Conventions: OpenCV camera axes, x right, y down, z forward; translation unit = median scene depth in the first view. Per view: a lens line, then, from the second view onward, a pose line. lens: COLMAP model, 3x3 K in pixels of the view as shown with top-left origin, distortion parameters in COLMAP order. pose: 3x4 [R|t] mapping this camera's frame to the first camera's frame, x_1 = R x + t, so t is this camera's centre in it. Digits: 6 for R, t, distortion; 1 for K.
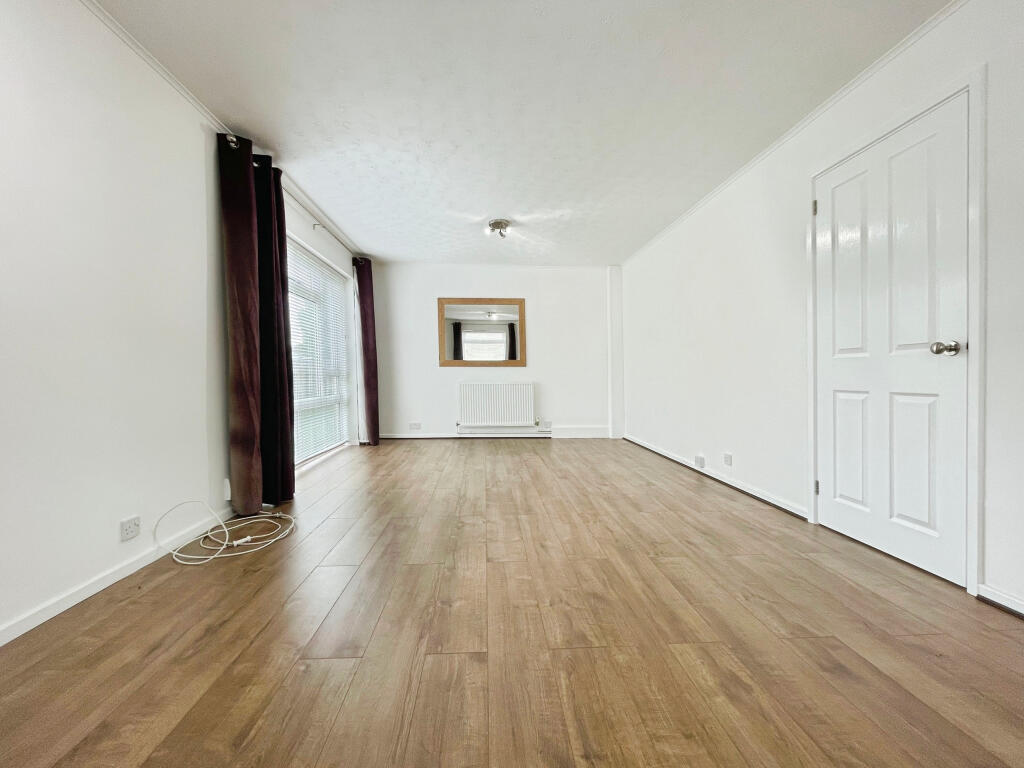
lens RADIAL K [[416.5, 0, 512.0], [0, 416.5, 384.0], [0, 0, 1]] dist [0.000063, 0.000037]
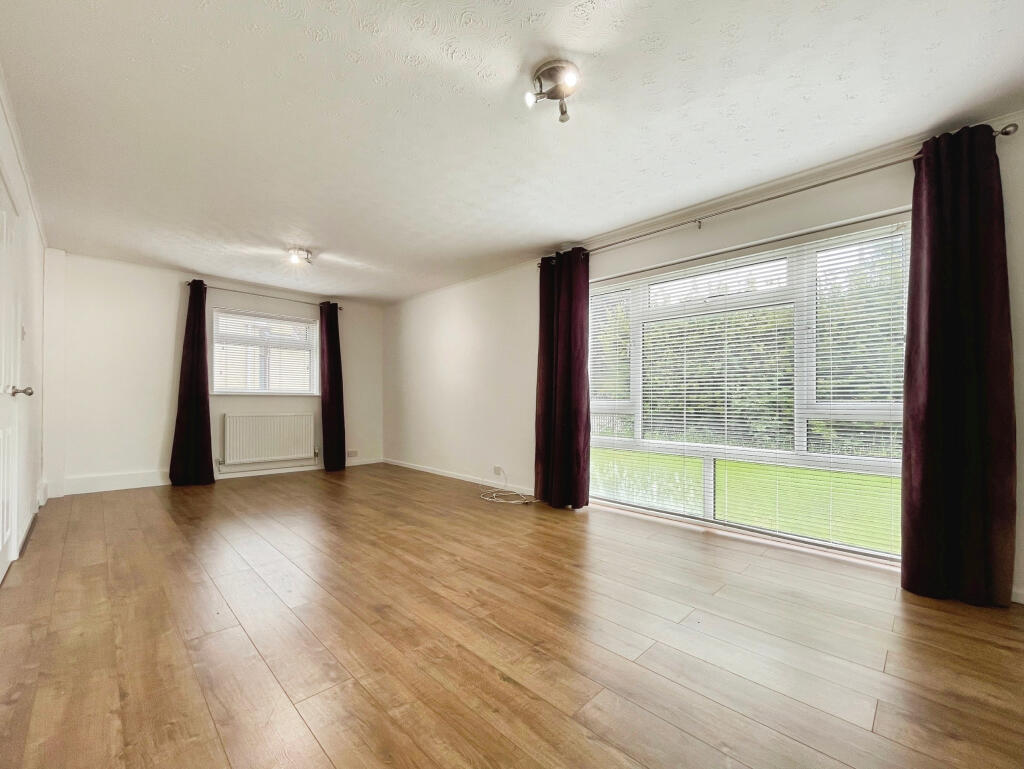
lens RADIAL K [[419.0, 0, 511.1], [0, 419.0, 403.2], [0, 0, 1]] dist [0.000917, 0.000090]
pose [[-0.750720, -0.008515, -0.660566, 0.497496], [-0.026959, 0.999479, 0.017755, -0.077316], [0.660070, 0.031137, -0.750558, 2.087591]]
